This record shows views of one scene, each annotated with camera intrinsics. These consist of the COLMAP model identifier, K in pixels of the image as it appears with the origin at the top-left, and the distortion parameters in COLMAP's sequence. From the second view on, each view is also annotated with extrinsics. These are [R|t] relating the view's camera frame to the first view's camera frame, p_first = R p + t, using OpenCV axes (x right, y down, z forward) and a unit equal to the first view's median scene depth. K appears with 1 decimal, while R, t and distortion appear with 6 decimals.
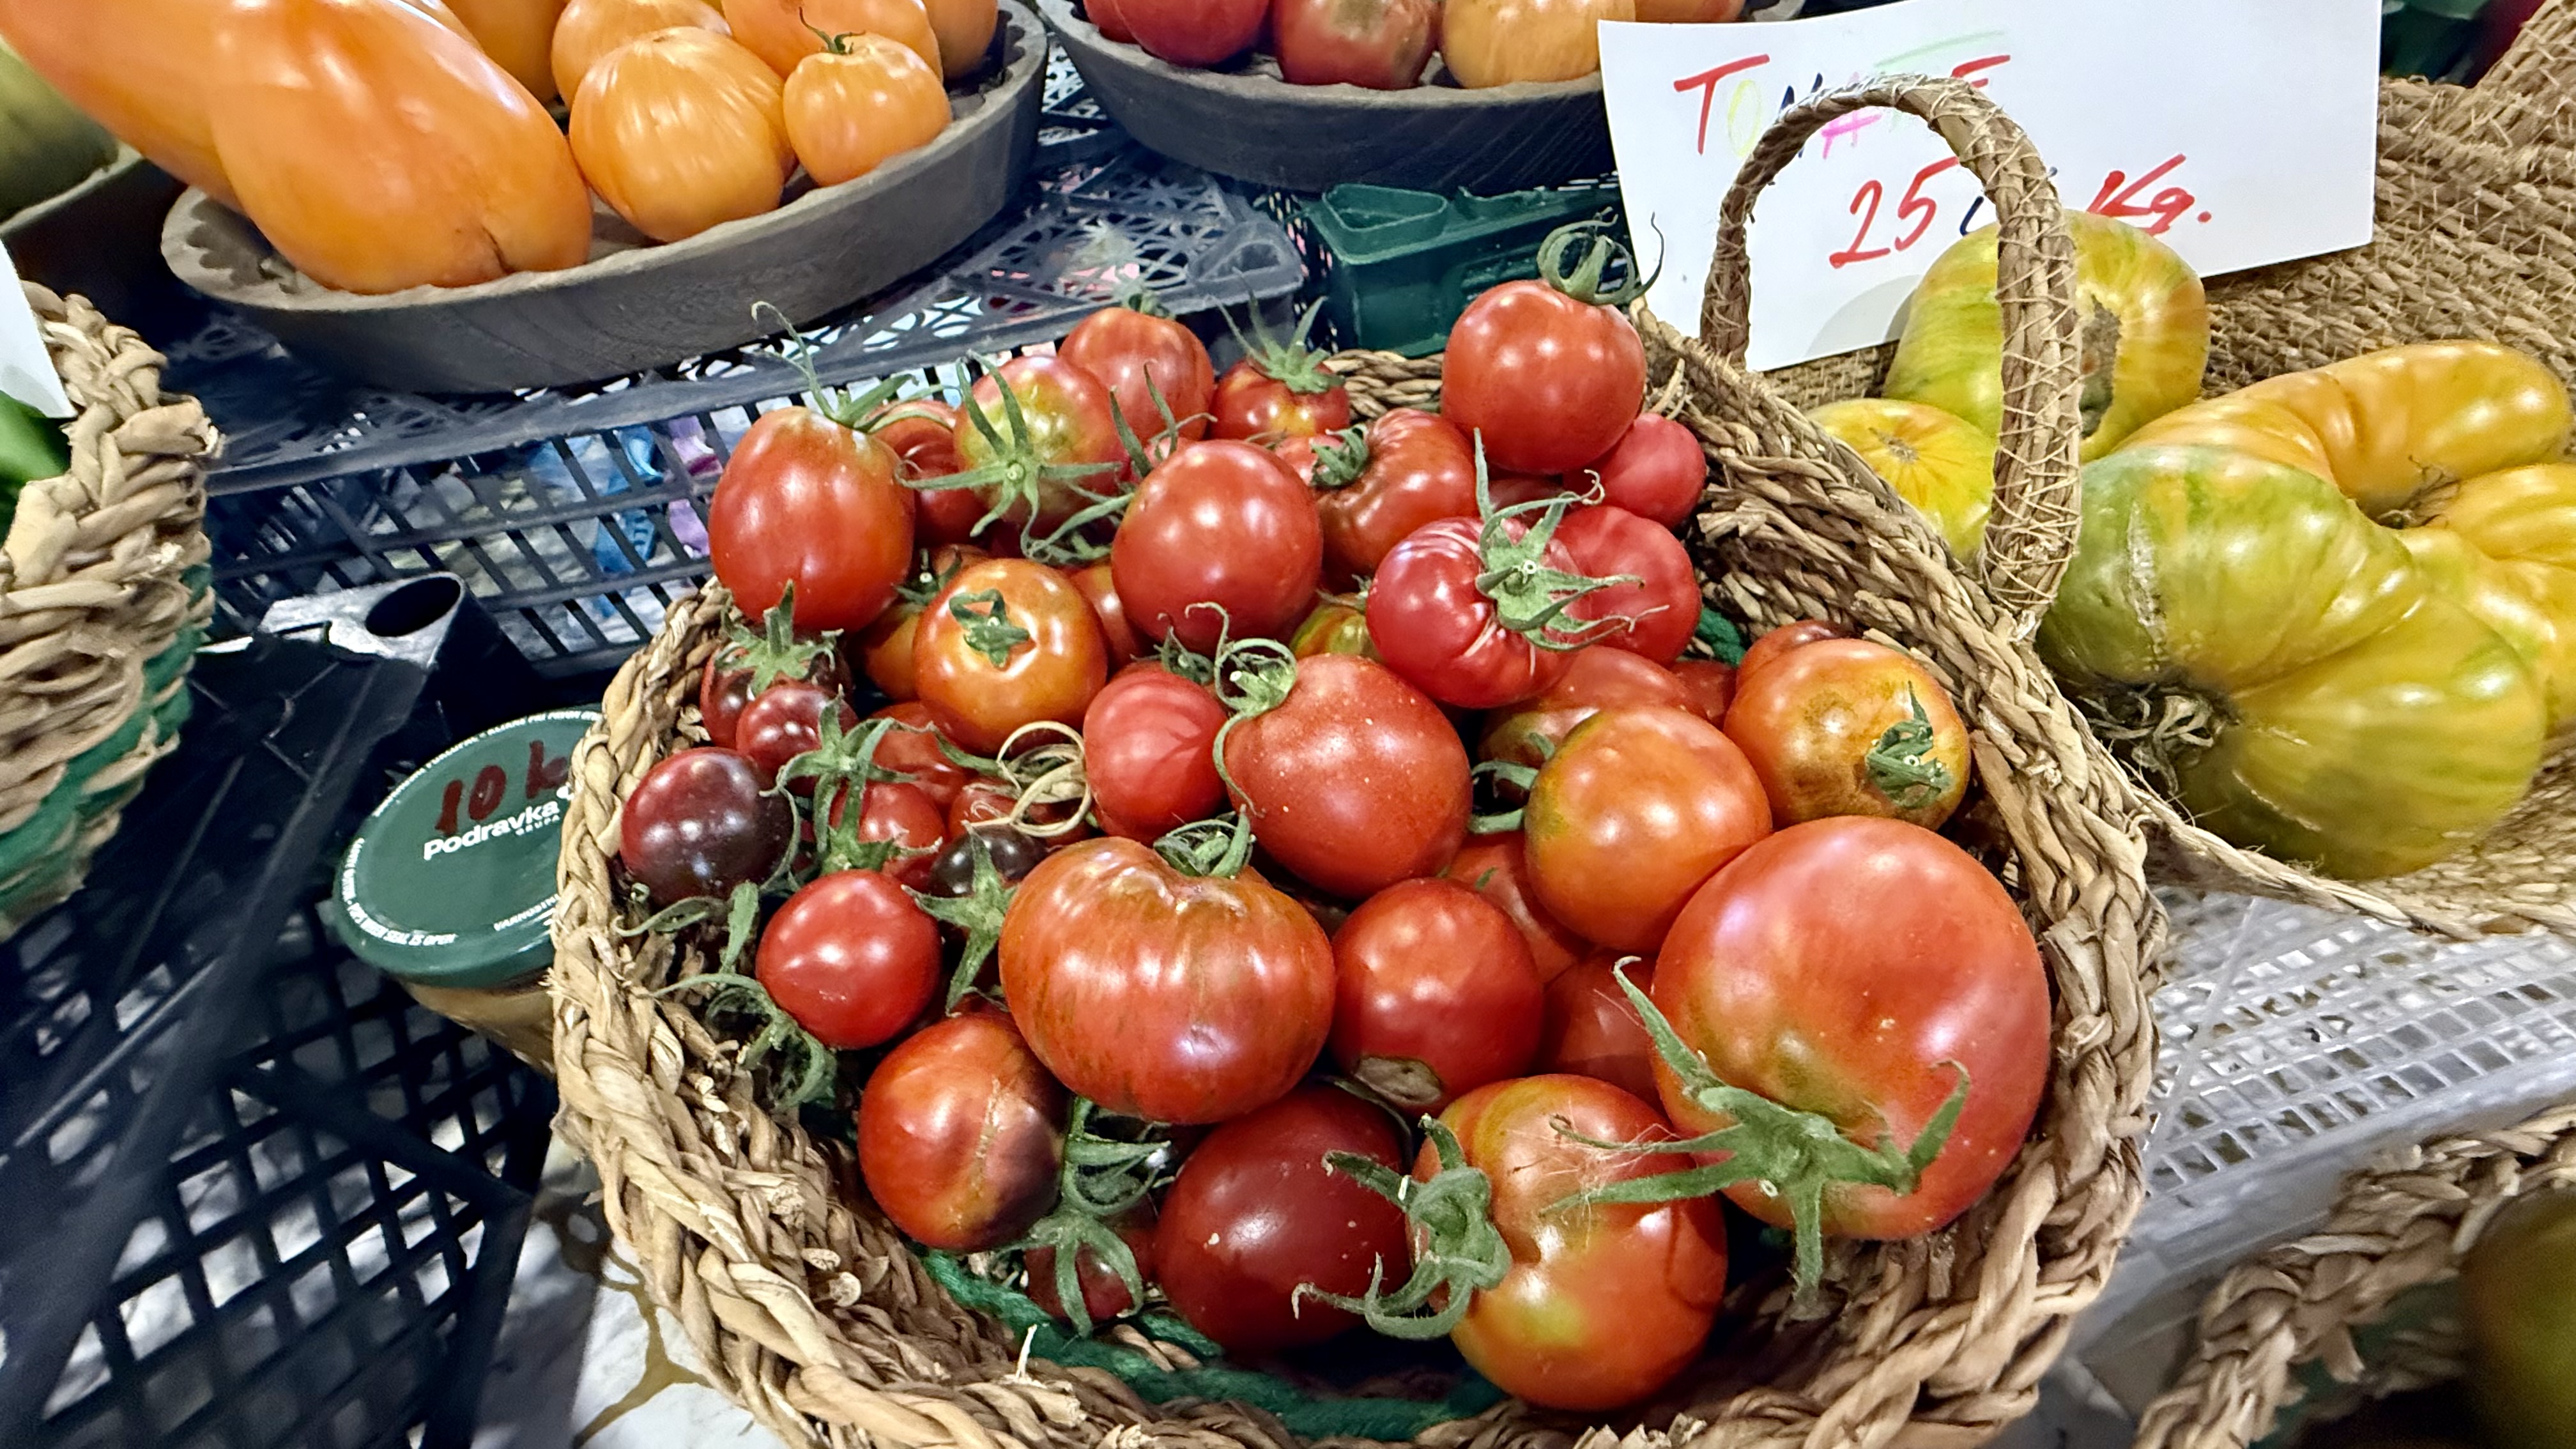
lens RADIAL K [[1047.5, 0, 1288.0], [0, 1047.5, 724.5], [0, 0, 1]] dist [-0.000068, -0.000184]
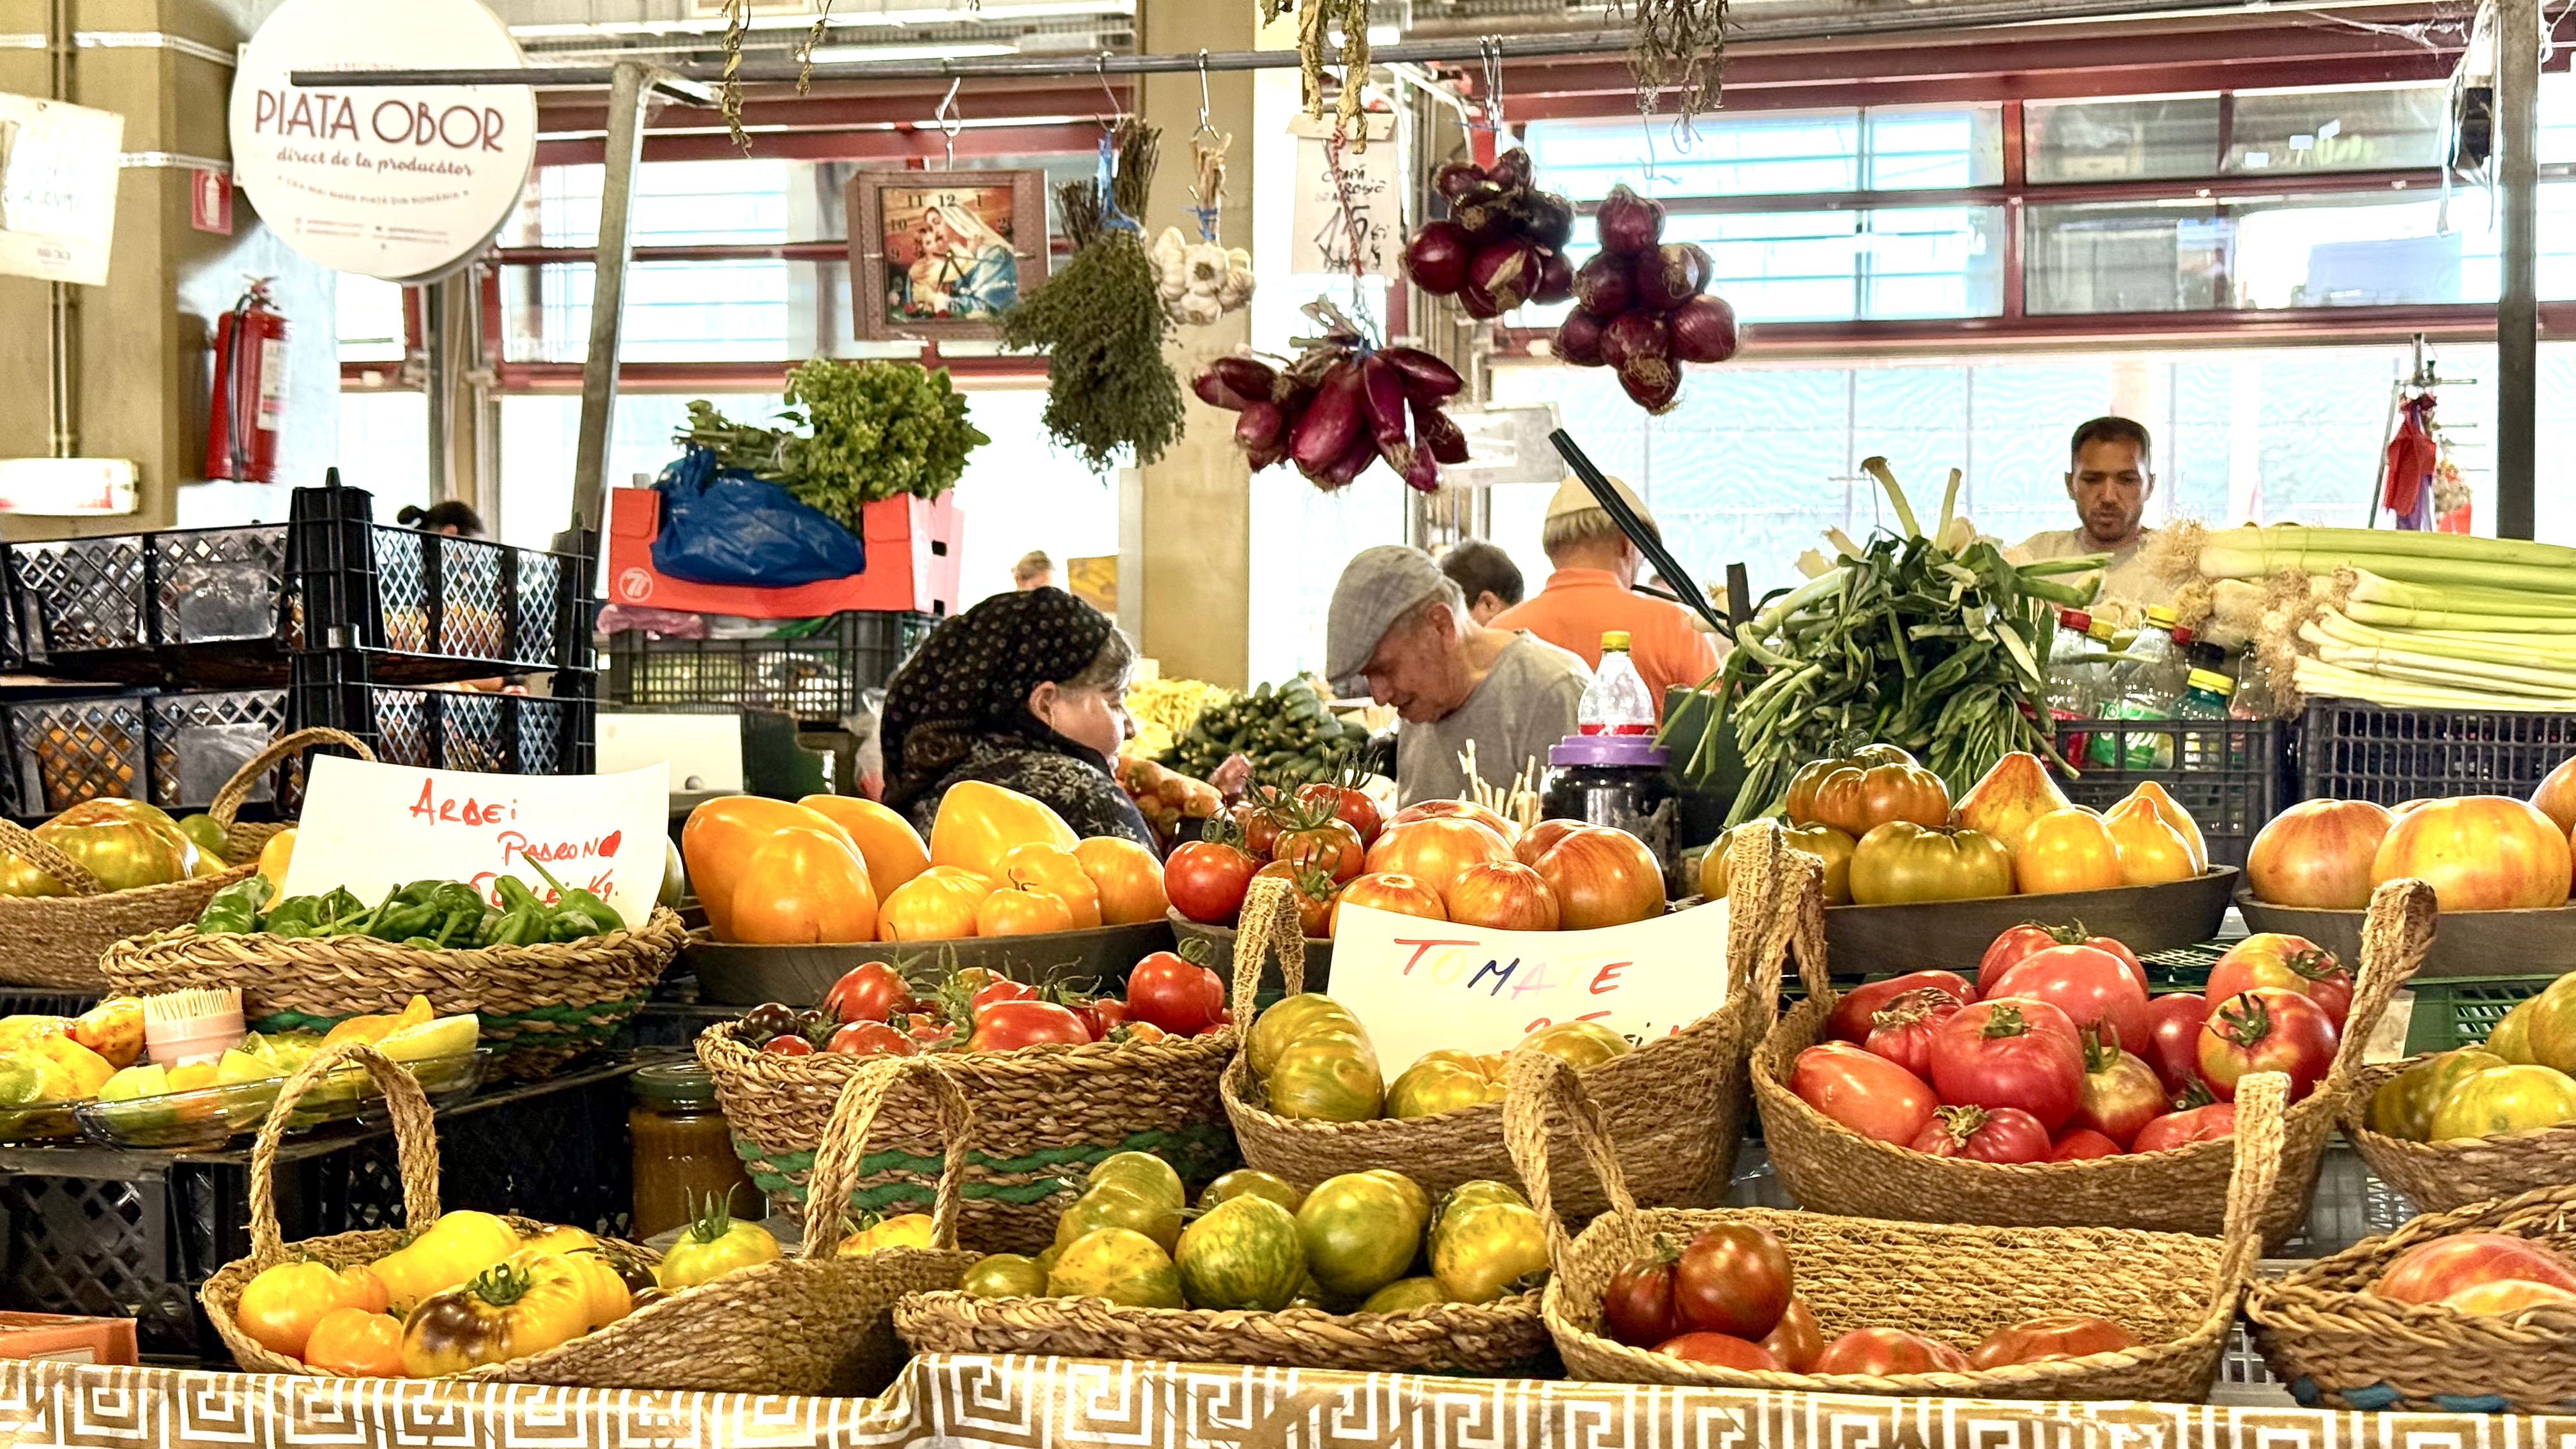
lens RADIAL K [[3584.9, 0, 1304.9], [0, 3584.9, 729.0], [0, 0, 1]] dist [0.170676, -0.061490]
pose [[0.858654, 0.063313, -0.508631, 3.012190], [-0.409782, 0.680880, -0.607026, 2.630762], [0.307884, 0.729653, 0.610585, -2.737548]]
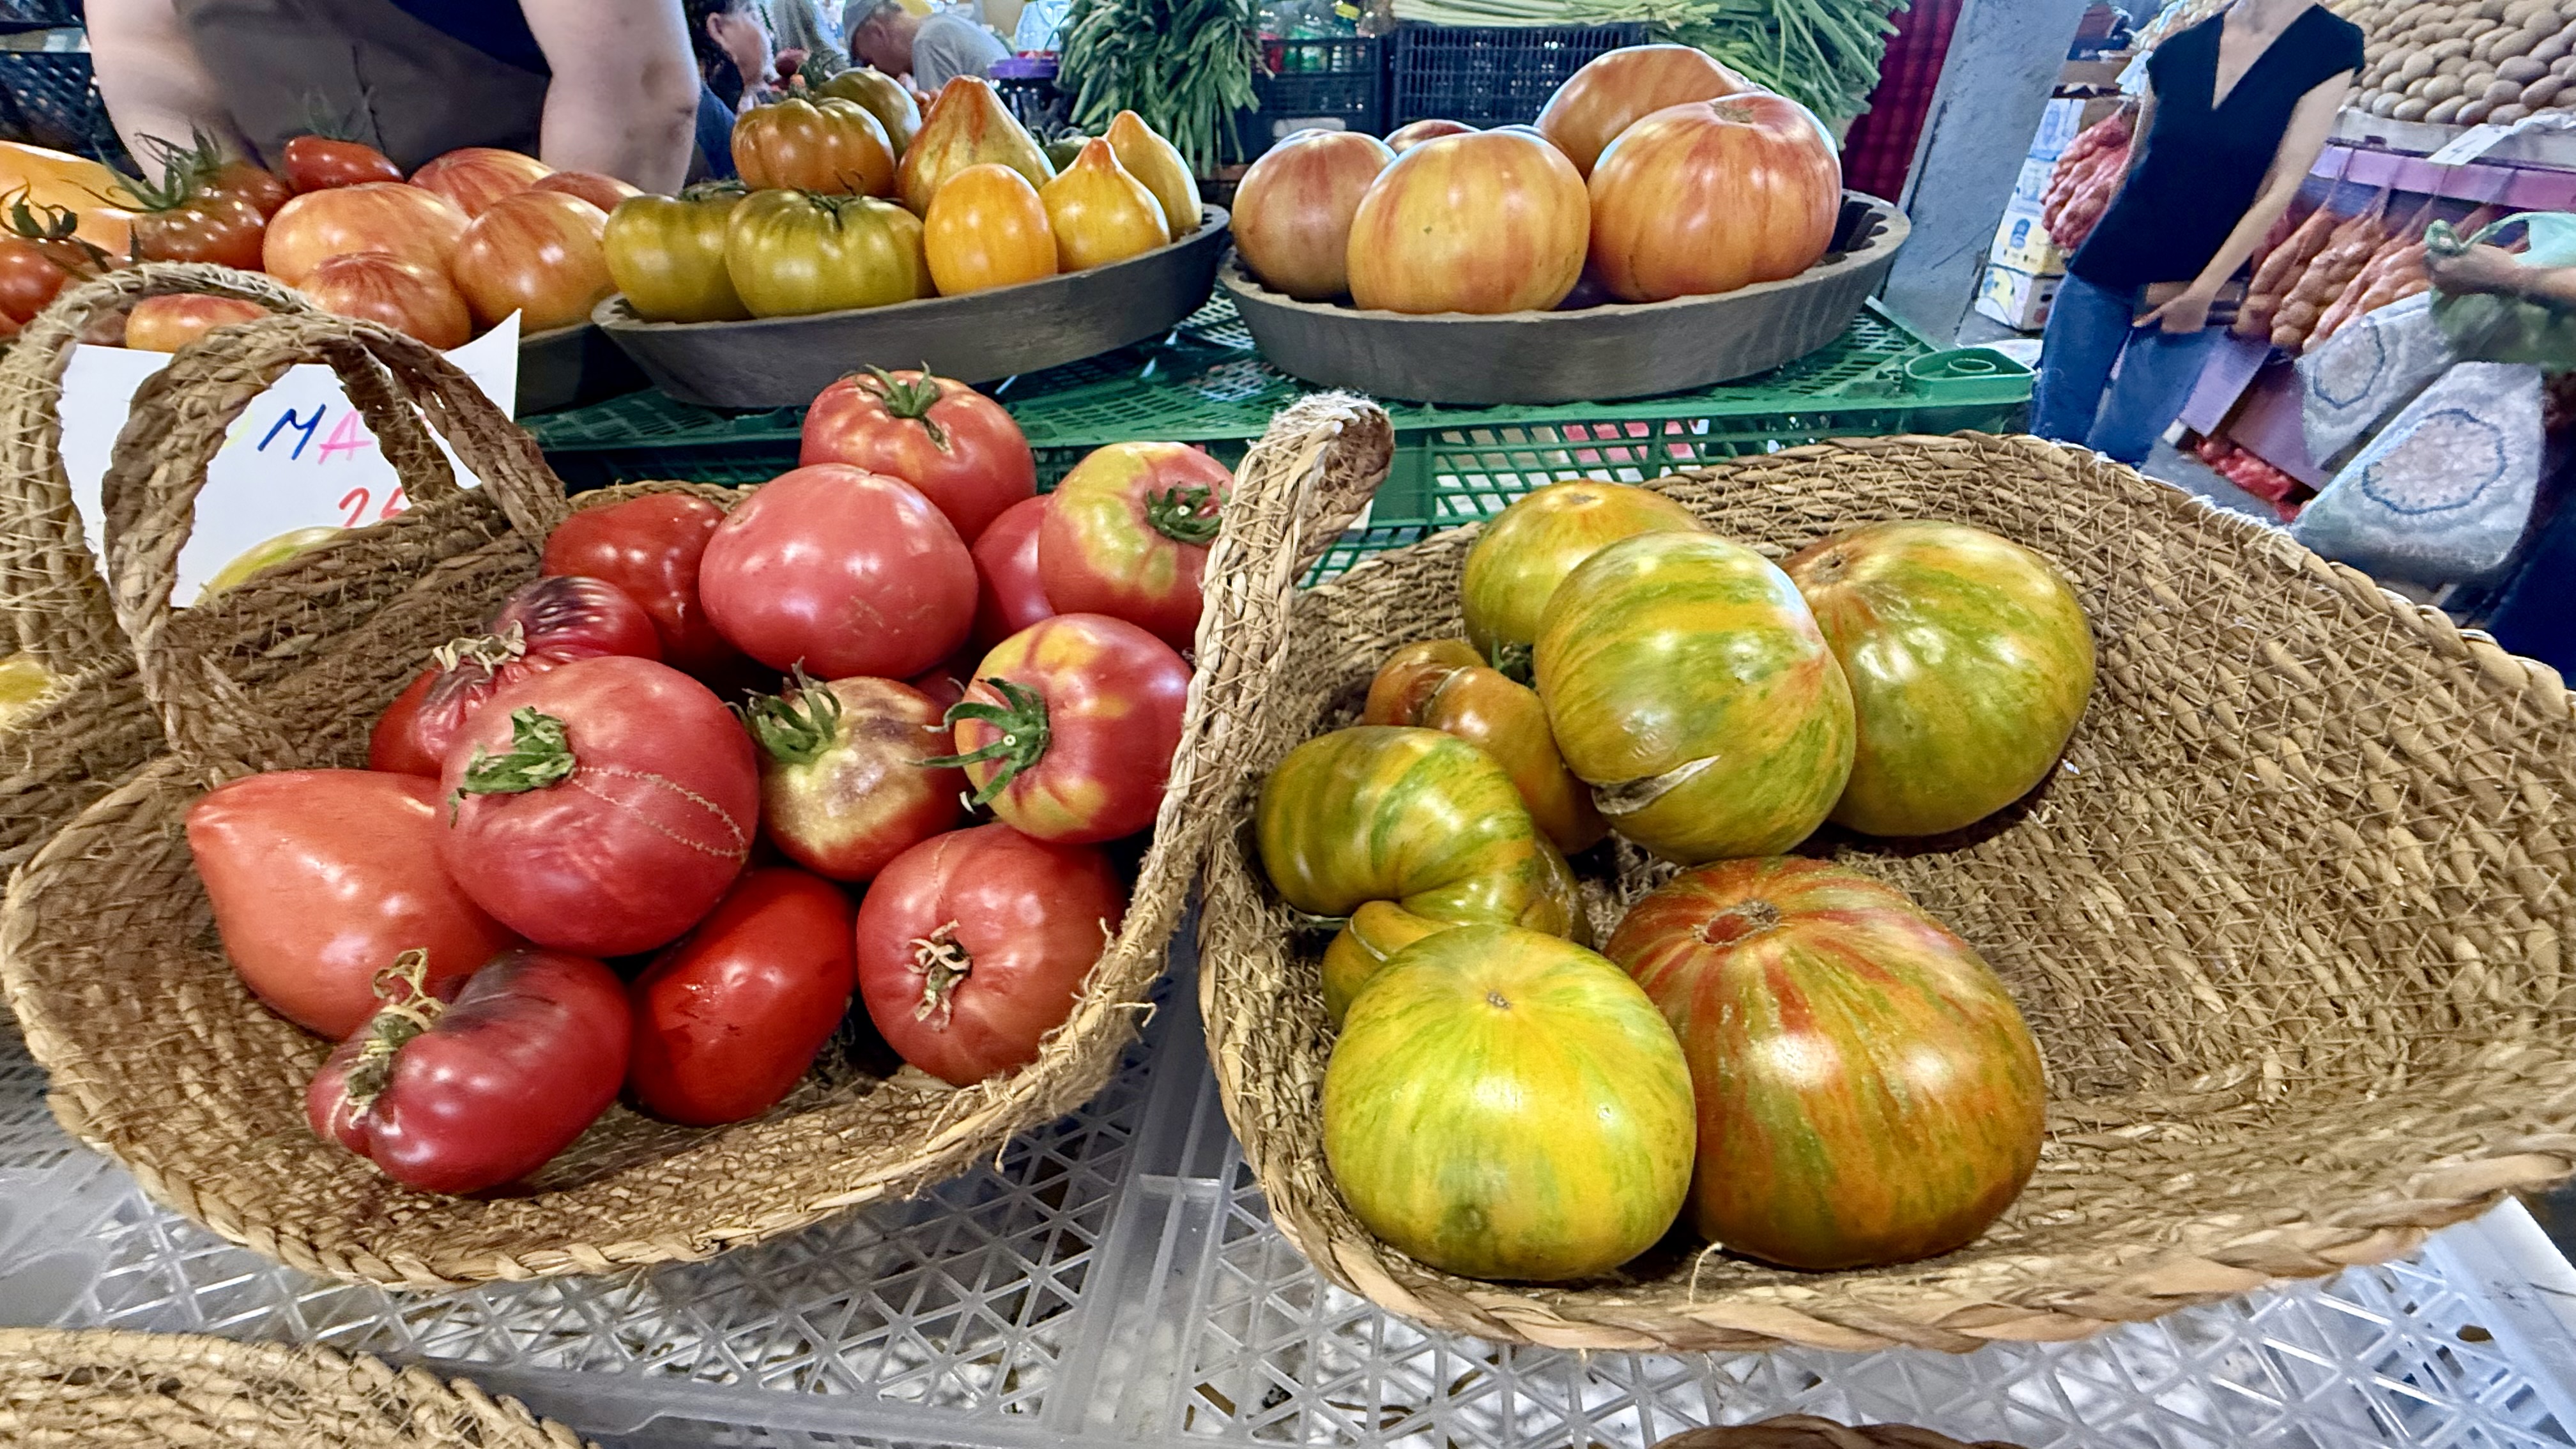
lens RADIAL K [[1053.4, 0, 1288.0], [0, 1053.4, 724.5], [0, 0, 1]] dist [-0.000118, 0.000706]
pose [[0.927959, 0.233654, -0.290340, 2.068029], [-0.294327, 0.937361, -0.186351, -0.357034], [0.228611, 0.258381, 0.938603, 0.153920]]
